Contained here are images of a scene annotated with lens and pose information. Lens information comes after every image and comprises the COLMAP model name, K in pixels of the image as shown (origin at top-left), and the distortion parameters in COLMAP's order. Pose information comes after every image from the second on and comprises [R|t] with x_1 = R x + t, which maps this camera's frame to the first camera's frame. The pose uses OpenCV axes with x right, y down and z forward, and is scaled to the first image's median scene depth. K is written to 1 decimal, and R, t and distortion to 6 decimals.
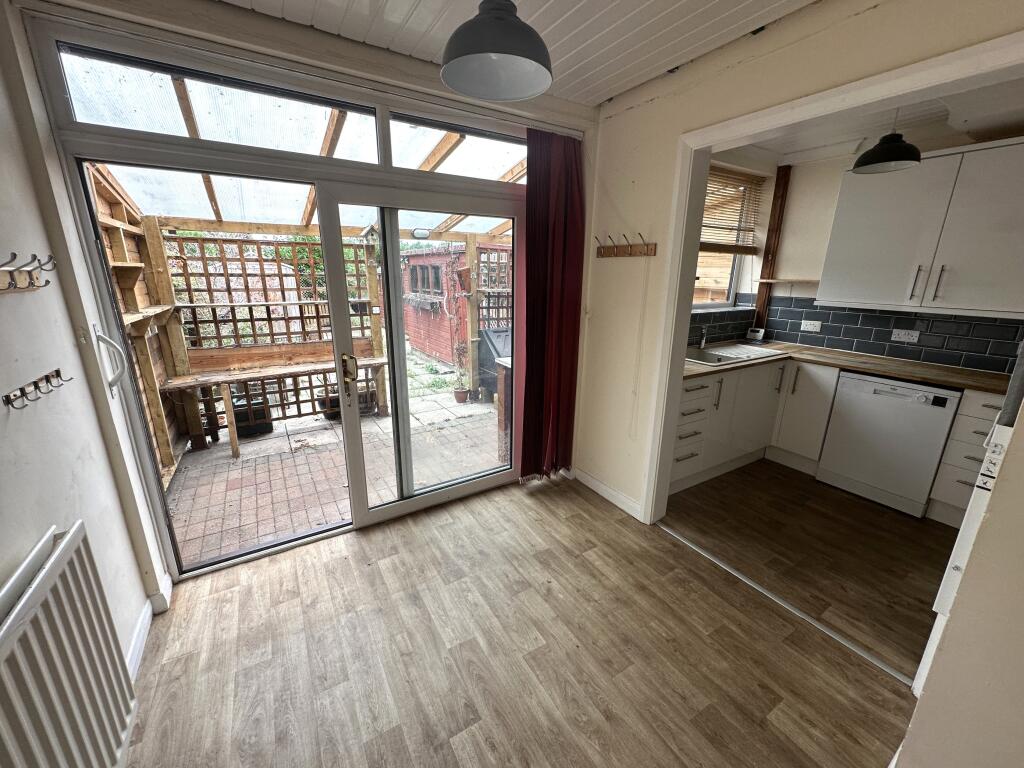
lens RADIAL K [[408.3, 0, 513.8], [0, 408.3, 384.7], [0, 0, 1]] dist [-0.001429, 0.000281]
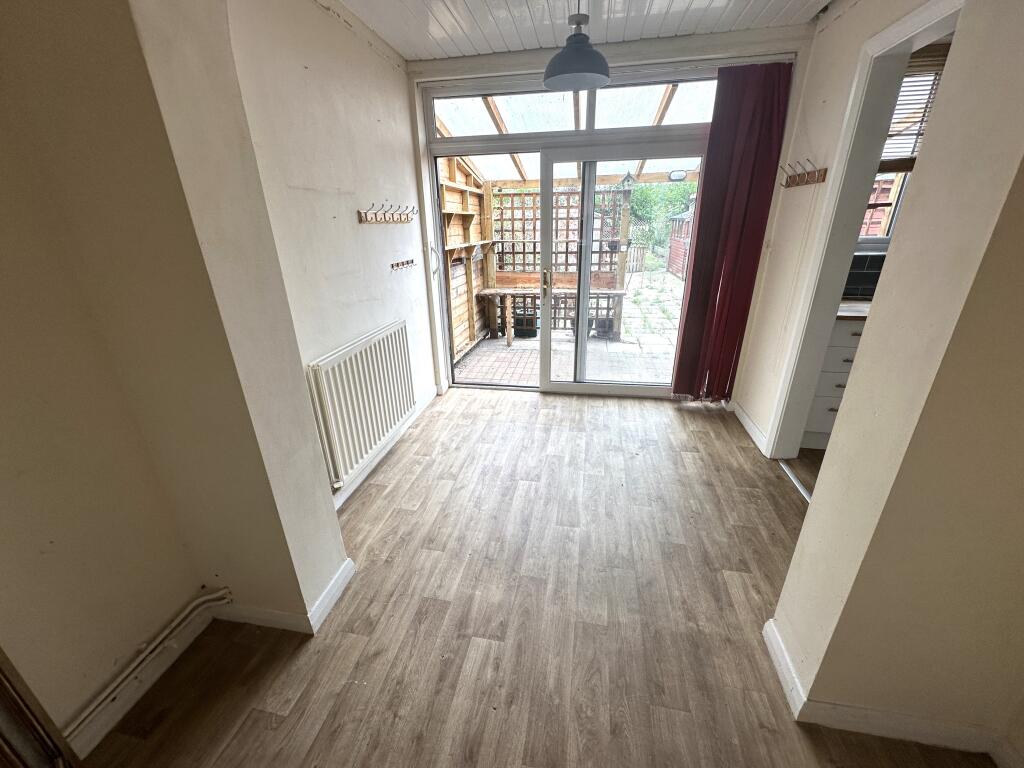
lens RADIAL K [[408.3, 0, 511.7], [0, 408.3, 384.2], [0, 0, 1]] dist [-0.001429, 0.000281]
pose [[0.742423, 0.227084, -0.630270, 0.449630], [-0.154267, 0.973465, 0.169018, 0.086820], [0.651928, -0.028253, 0.757755, -0.192972]]
